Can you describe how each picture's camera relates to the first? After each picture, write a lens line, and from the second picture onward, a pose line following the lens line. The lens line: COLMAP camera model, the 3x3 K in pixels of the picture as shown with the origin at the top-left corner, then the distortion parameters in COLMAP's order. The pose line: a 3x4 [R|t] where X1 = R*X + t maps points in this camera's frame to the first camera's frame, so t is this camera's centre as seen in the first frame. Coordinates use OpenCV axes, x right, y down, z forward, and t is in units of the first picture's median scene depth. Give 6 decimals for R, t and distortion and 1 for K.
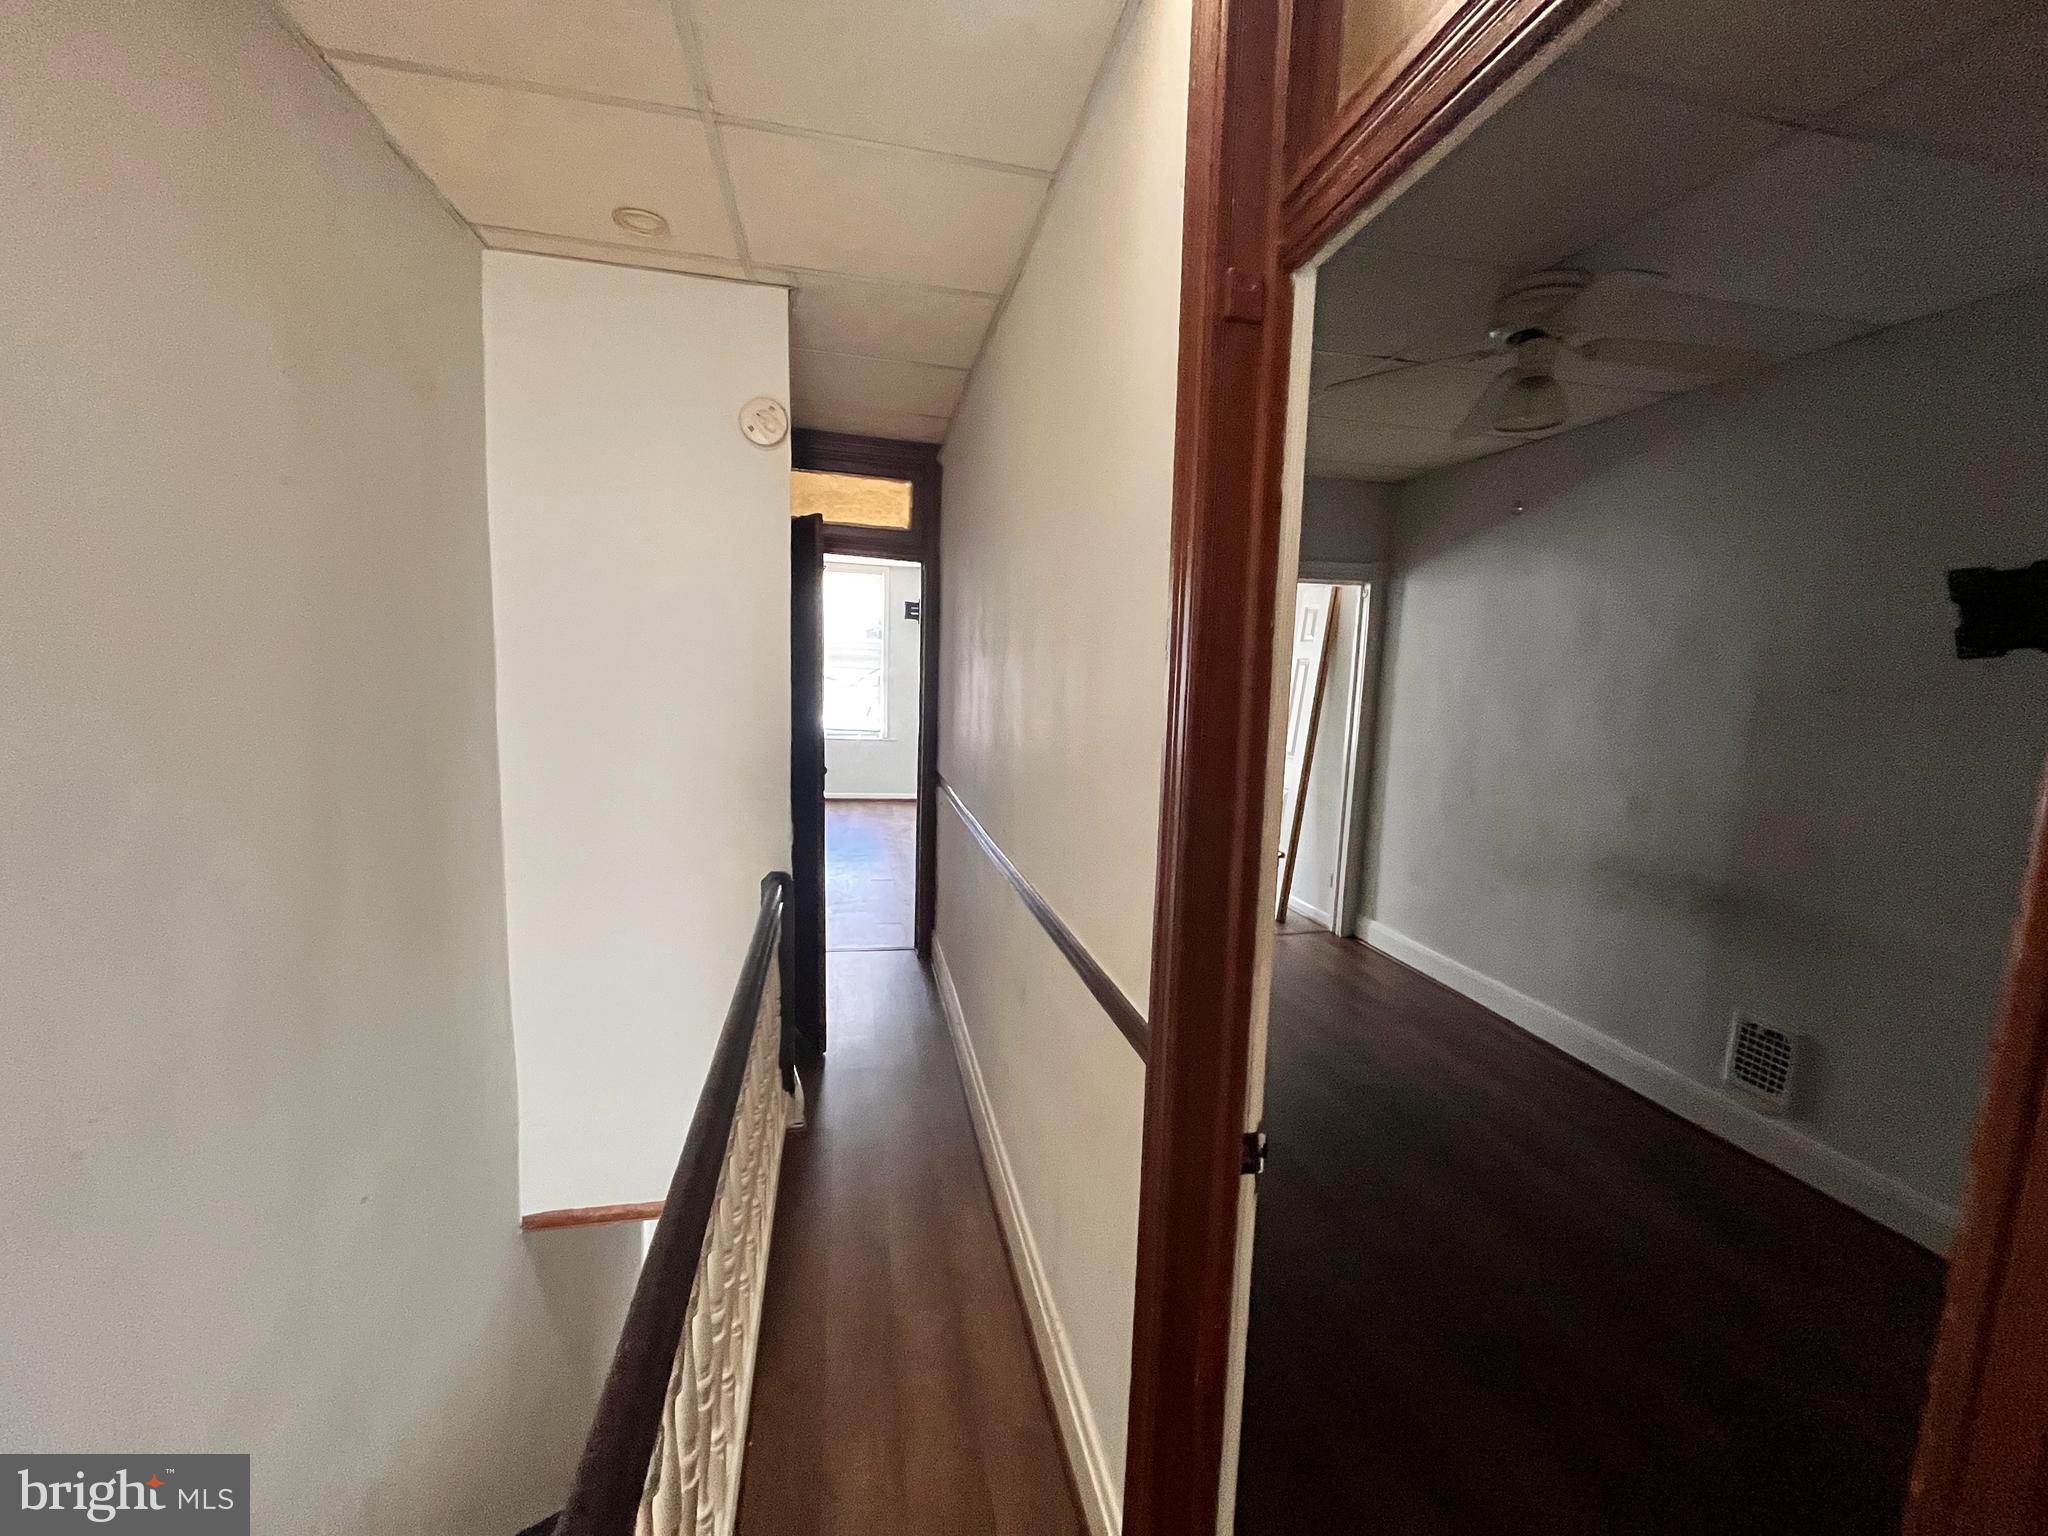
lens RADIAL K [[828.0, 0, 1024.0], [0, 828.0, 768.0], [0, 0, 1]] dist [0.000556, 0.000036]
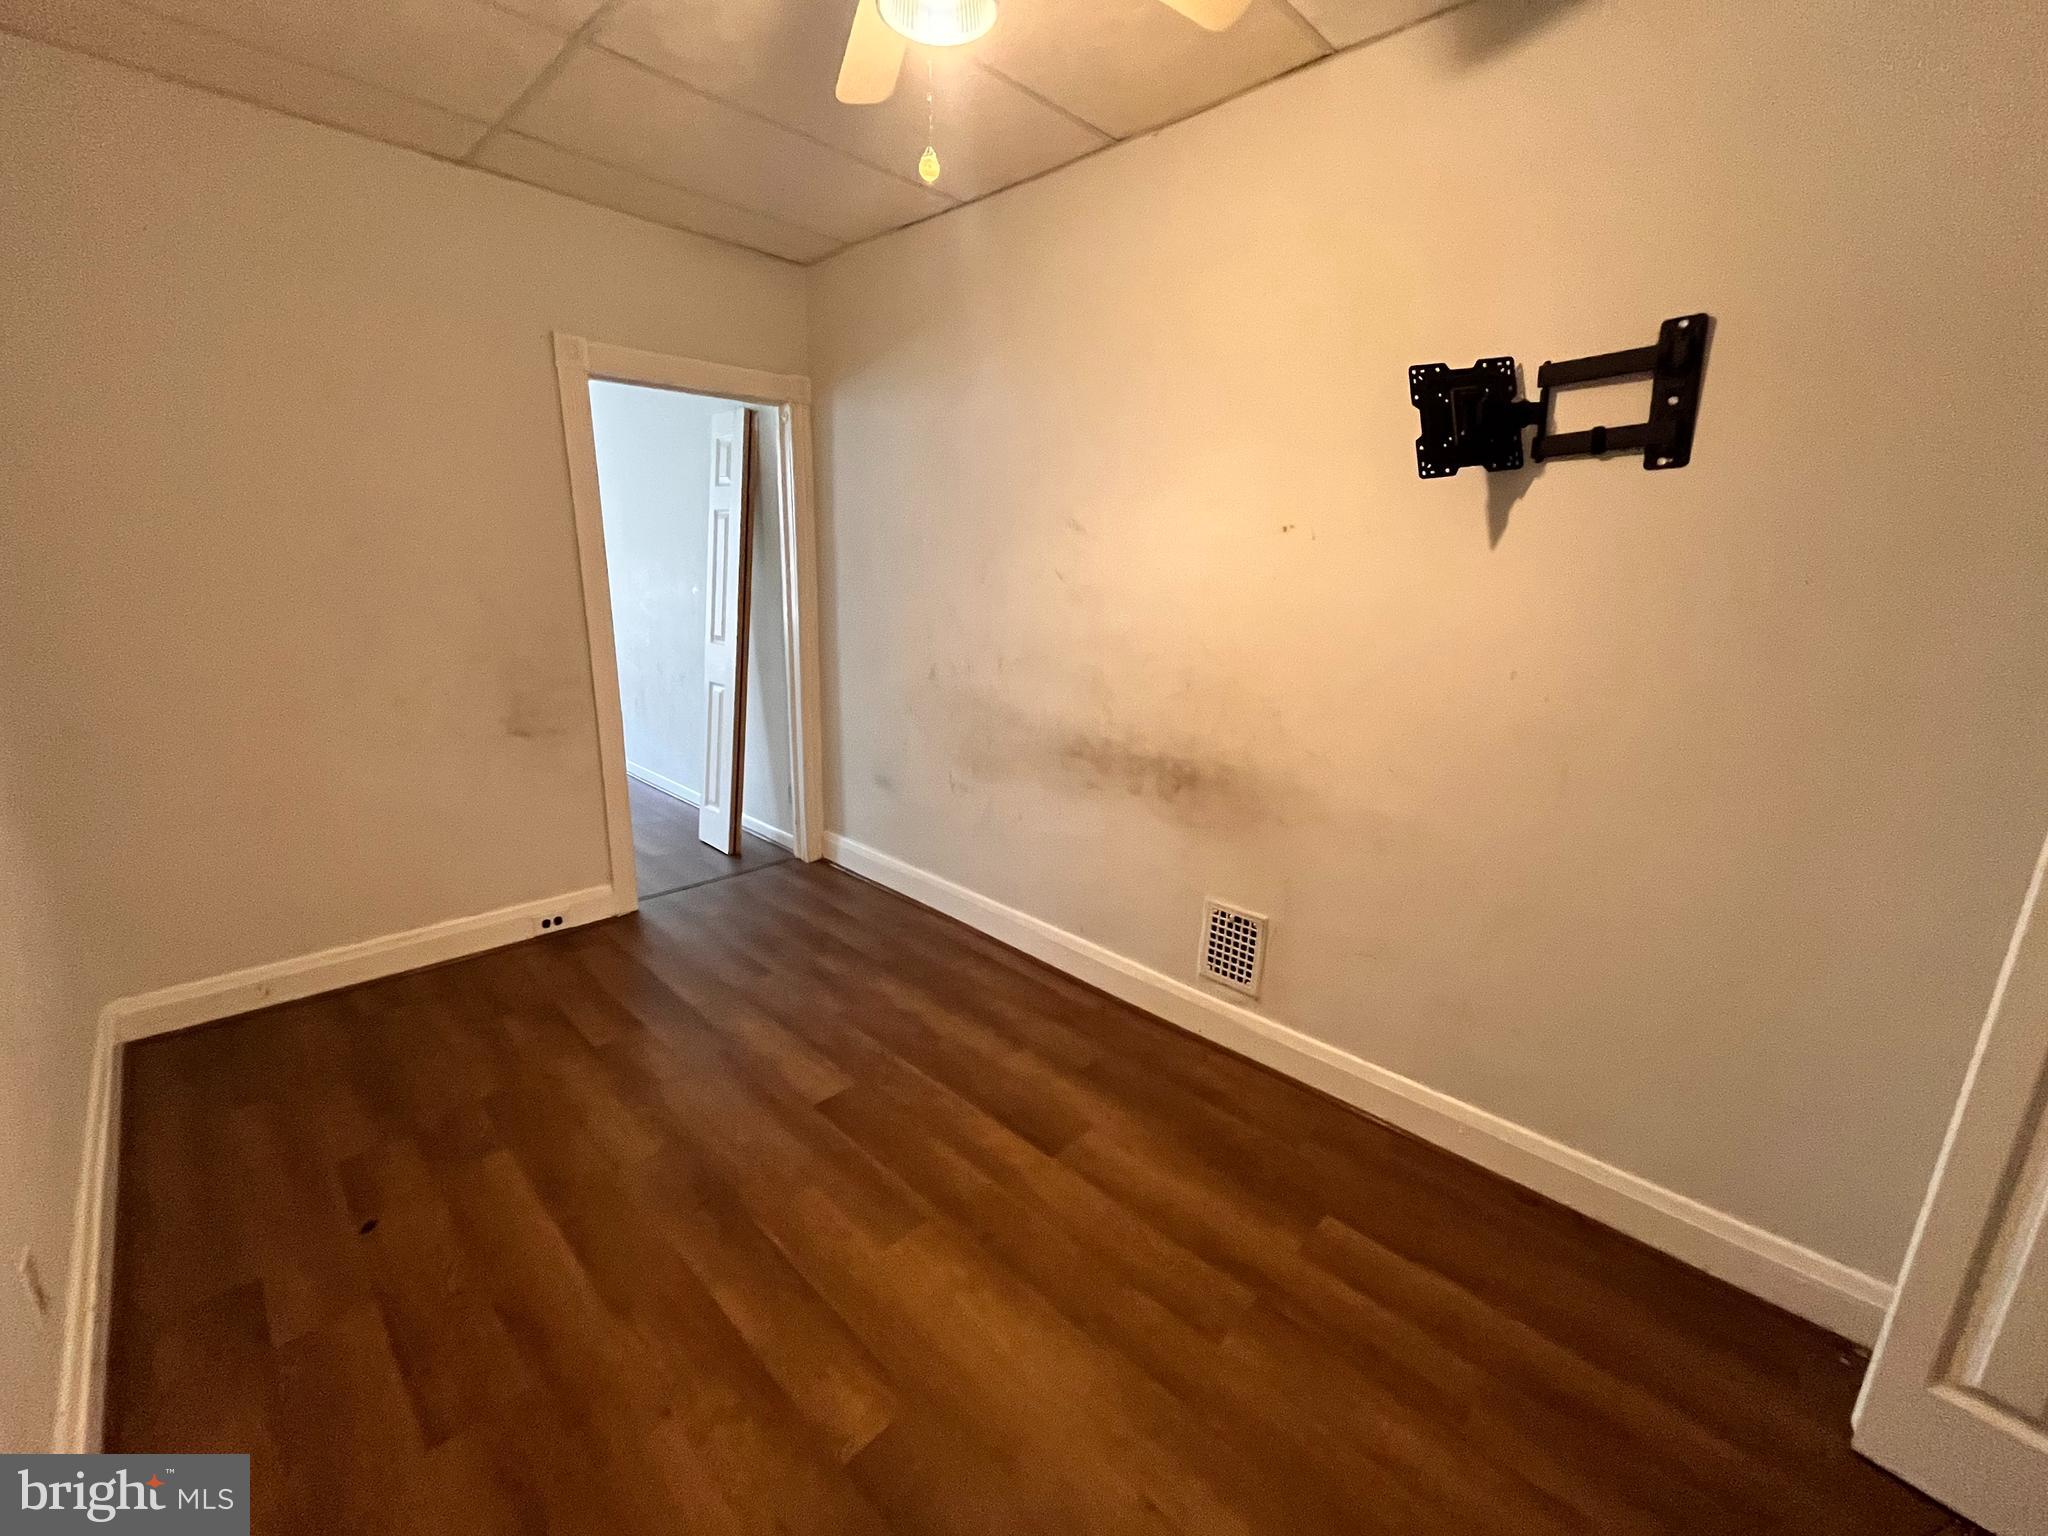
lens RADIAL K [[828.0, 0, 1024.0], [0, 828.0, 768.0], [0, 0, 1]] dist [0.000556, 0.000036]
pose [[0.831058, -0.147755, 0.536201, 0.237514], [0.071249, 0.984407, 0.160833, -0.006270], [-0.551603, -0.095458, 0.828626, 0.383329]]
